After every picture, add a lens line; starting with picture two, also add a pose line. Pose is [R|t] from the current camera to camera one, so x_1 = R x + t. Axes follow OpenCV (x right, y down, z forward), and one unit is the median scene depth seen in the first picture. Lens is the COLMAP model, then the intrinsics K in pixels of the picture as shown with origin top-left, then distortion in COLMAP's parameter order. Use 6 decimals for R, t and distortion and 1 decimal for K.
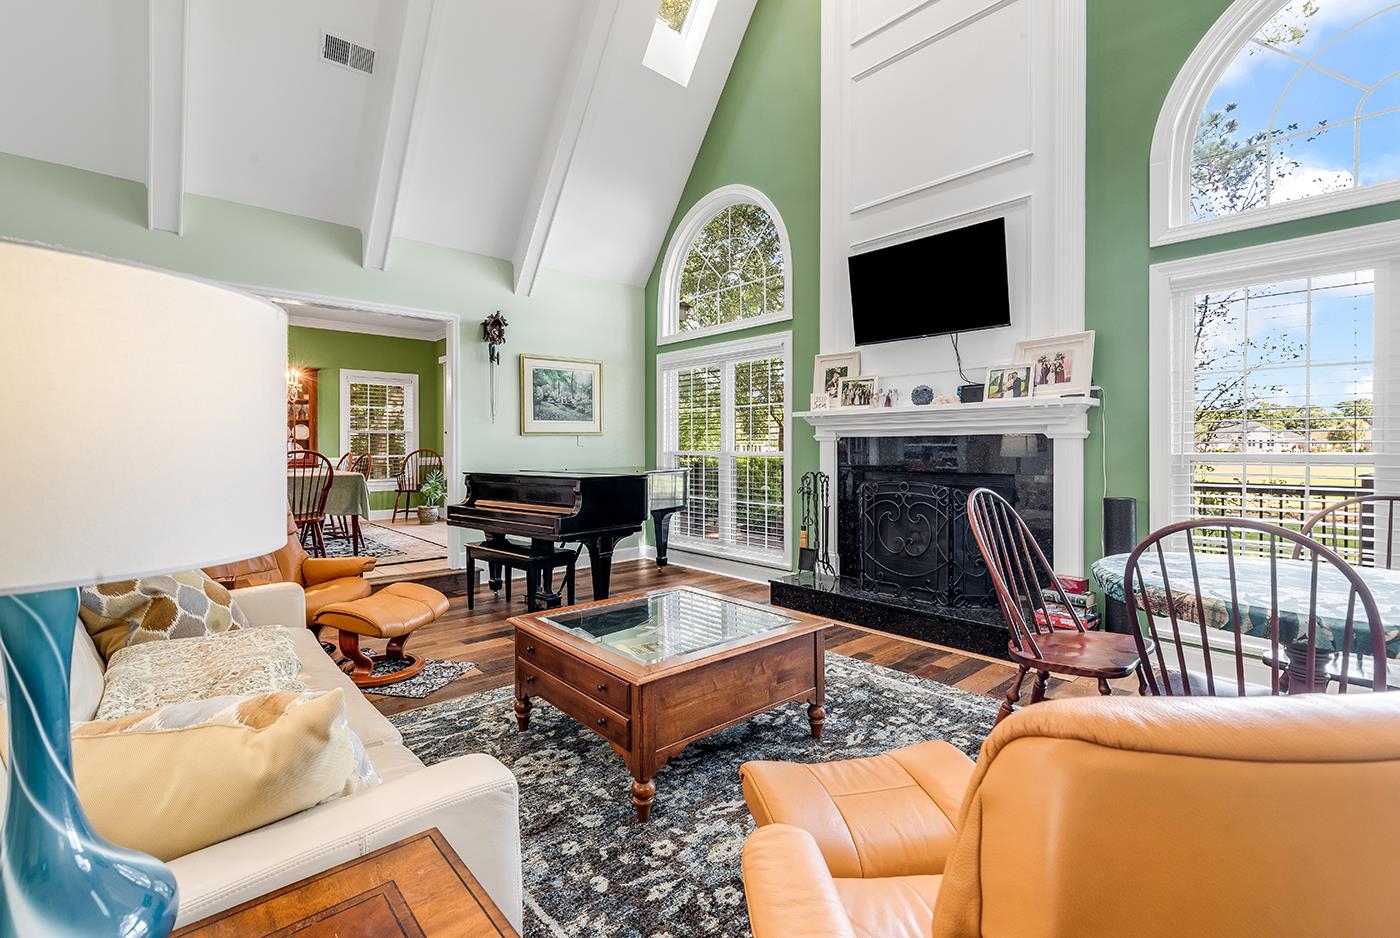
lens RADIAL K [[635.5, 0, 706.4], [0, 635.5, 442.0], [0, 0, 1]] dist [0.001788, -0.000906]
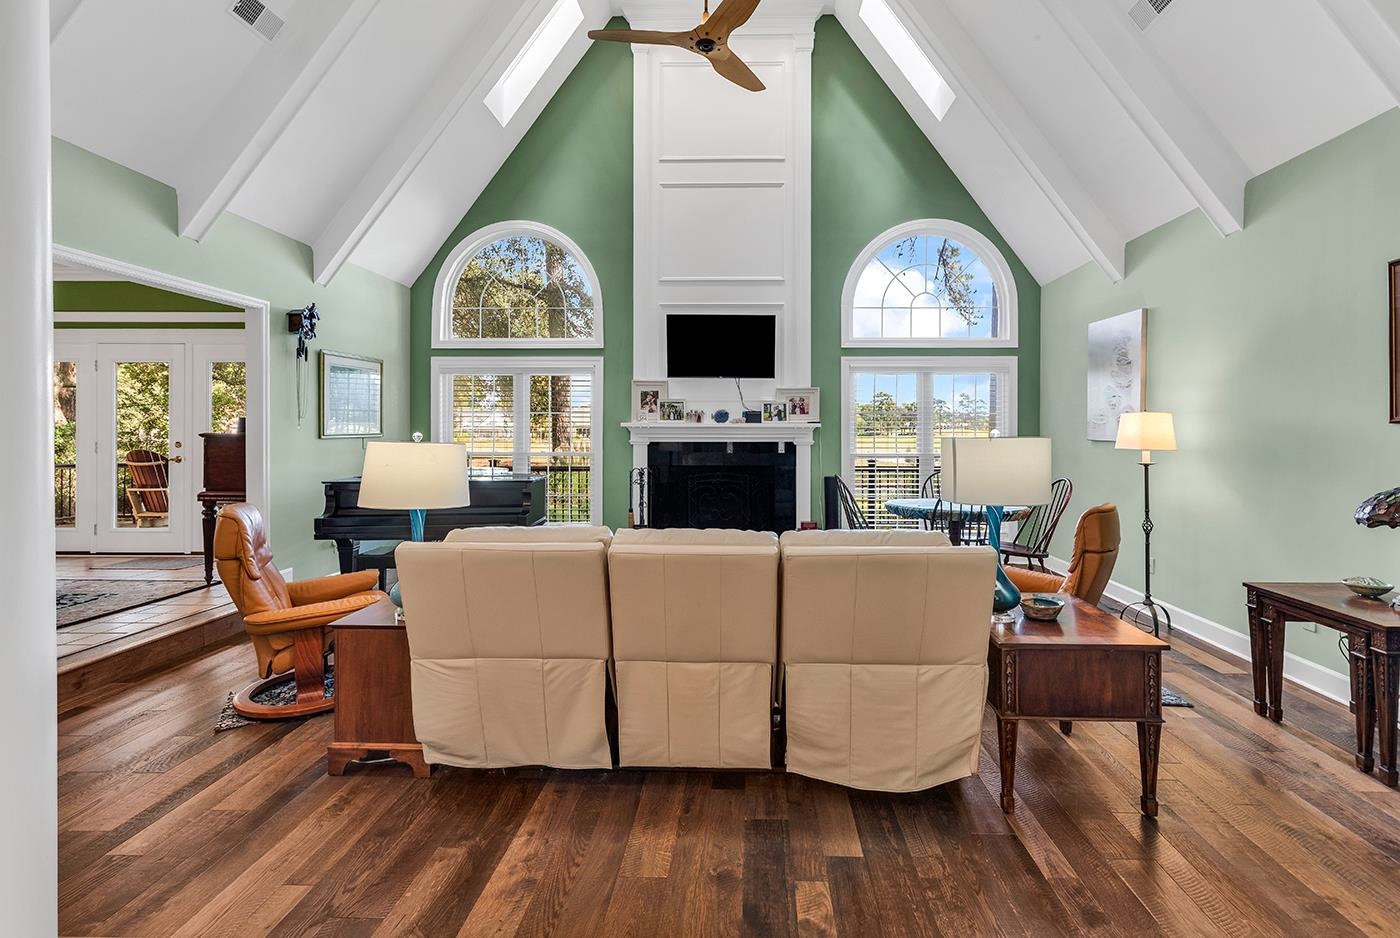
lens RADIAL K [[635.5, 0, 750.6], [0, 635.5, 412.4], [0, 0, 1]] dist [0.001788, -0.000906]
pose [[0.679739, 0.028069, 0.732916, -0.736882], [-0.009336, 0.999518, -0.029621, -0.038124], [-0.733394, 0.013291, 0.679674, -0.090847]]
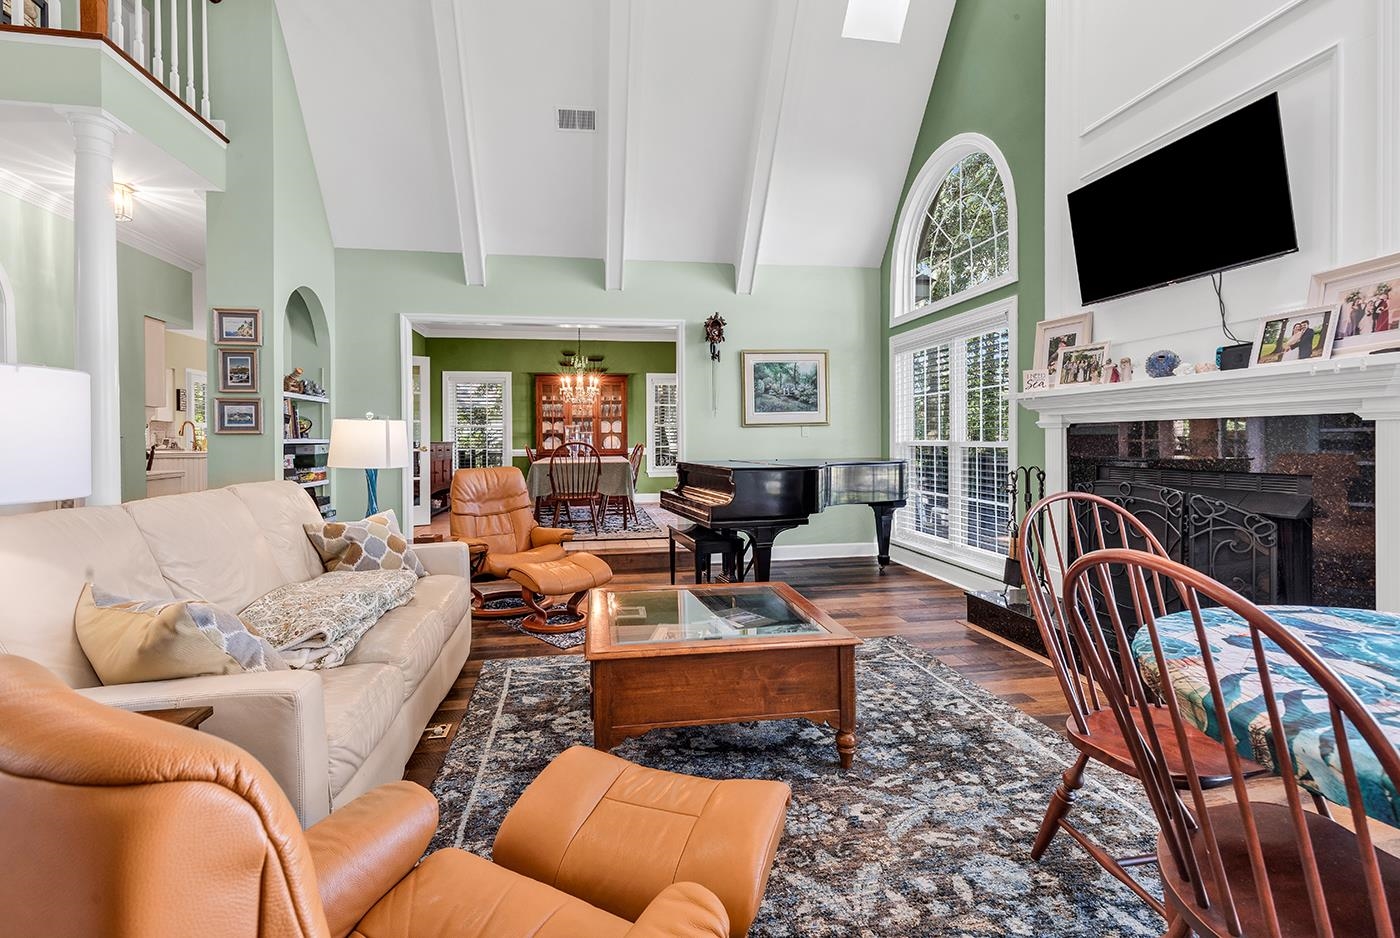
lens RADIAL K [[635.5, 0, 684.6], [0, 635.5, 435.1], [0, 0, 1]] dist [0.001788, -0.000906]
pose [[0.835183, -0.009340, -0.549893, 0.283449], [0.012343, 0.999922, 0.001763, -0.000252], [0.549834, -0.008259, 0.835233, 0.086486]]
